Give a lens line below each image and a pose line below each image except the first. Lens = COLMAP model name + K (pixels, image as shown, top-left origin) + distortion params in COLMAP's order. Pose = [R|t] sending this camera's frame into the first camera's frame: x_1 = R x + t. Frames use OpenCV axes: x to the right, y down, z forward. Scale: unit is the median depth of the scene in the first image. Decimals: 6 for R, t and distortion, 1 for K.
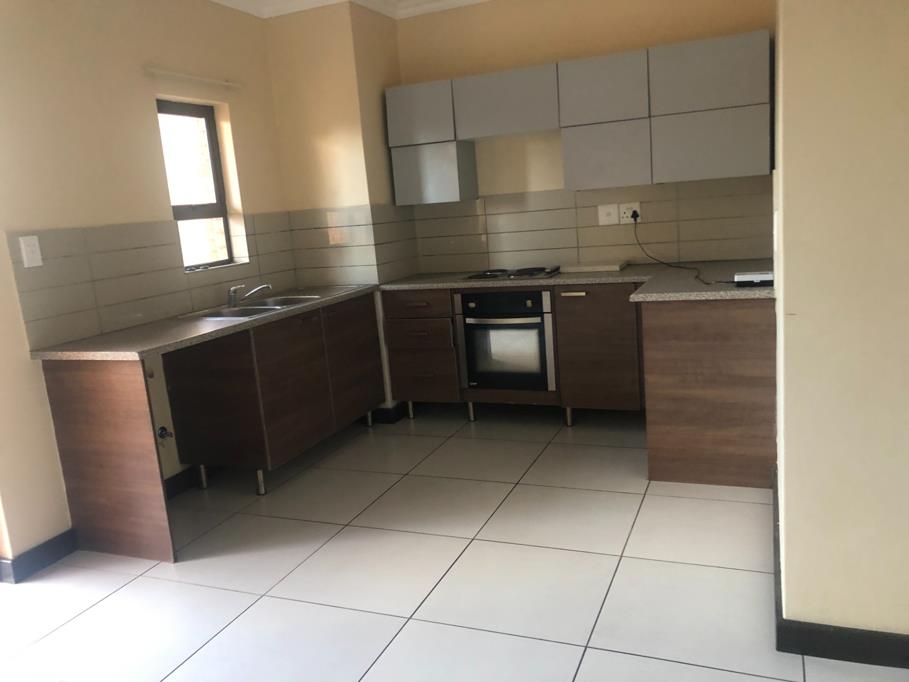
lens RADIAL K [[745.1, 0, 454.5], [0, 745.1, 341.0], [0, 0, 1]] dist [0.131996, -0.178204]
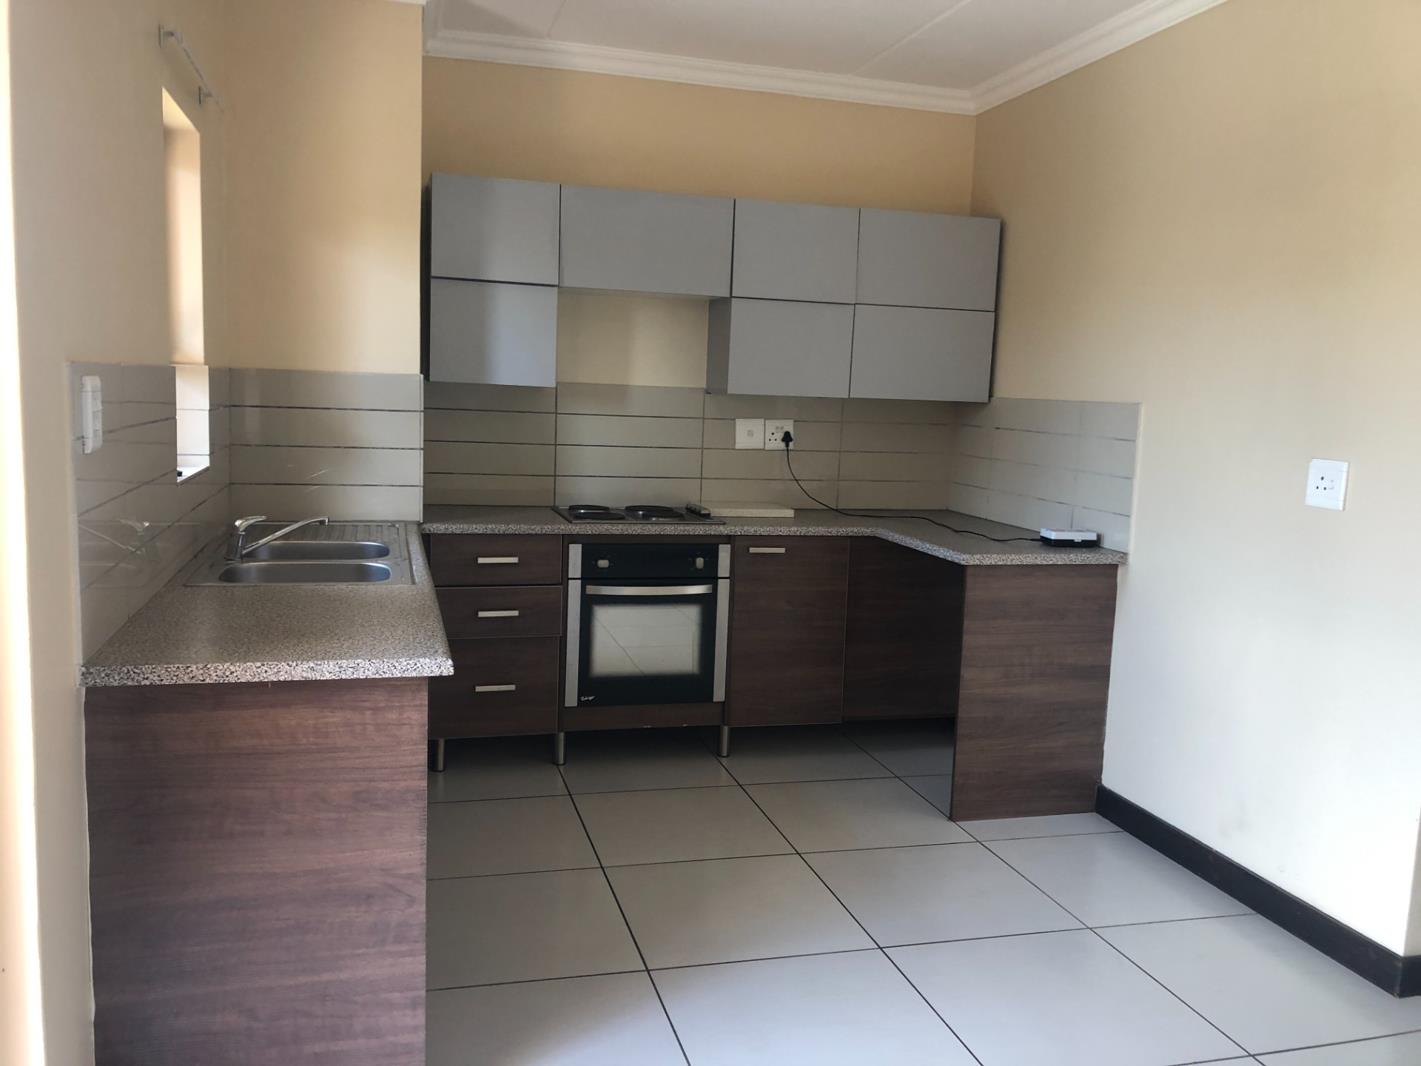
lens RADIAL K [[1164.7, 0, 710.5], [0, 1164.7, 533.0], [0, 0, 1]] dist [0.131996, -0.178204]
pose [[0.778005, 0.035343, 0.627263, -0.525571], [0.013145, 0.997282, -0.072495, -0.004446], [-0.628121, 0.064647, 0.775426, 0.240815]]
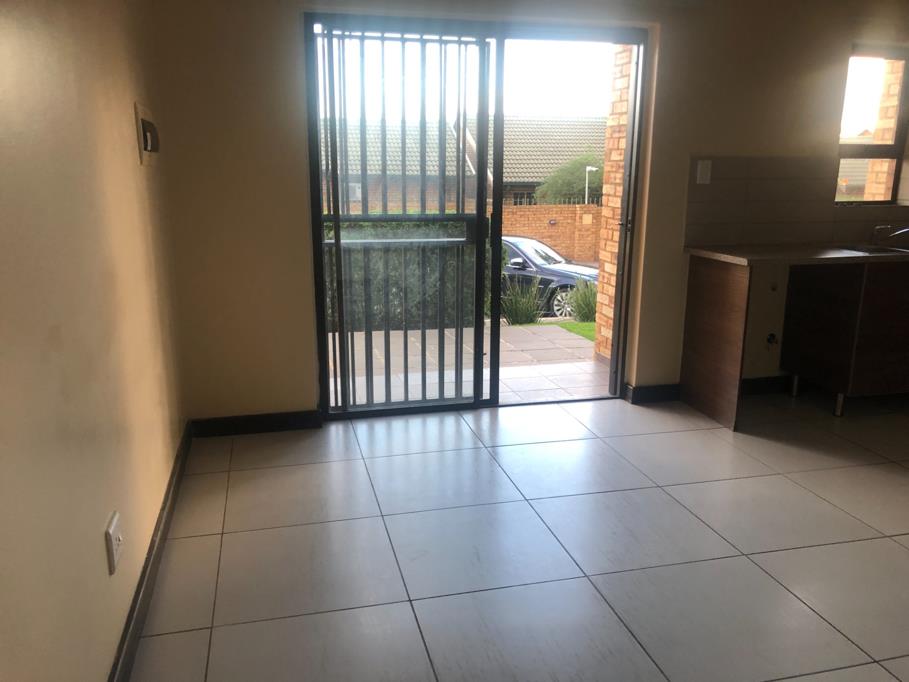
lens RADIAL K [[745.1, 0, 454.5], [0, 745.1, 341.0], [0, 0, 1]] dist [0.131996, -0.178204]
pose [[0.592603, 0.267540, -0.759766, 0.200247], [-0.207529, 0.962097, 0.176919, 0.016771], [0.778302, 0.052831, 0.625664, -0.110650]]
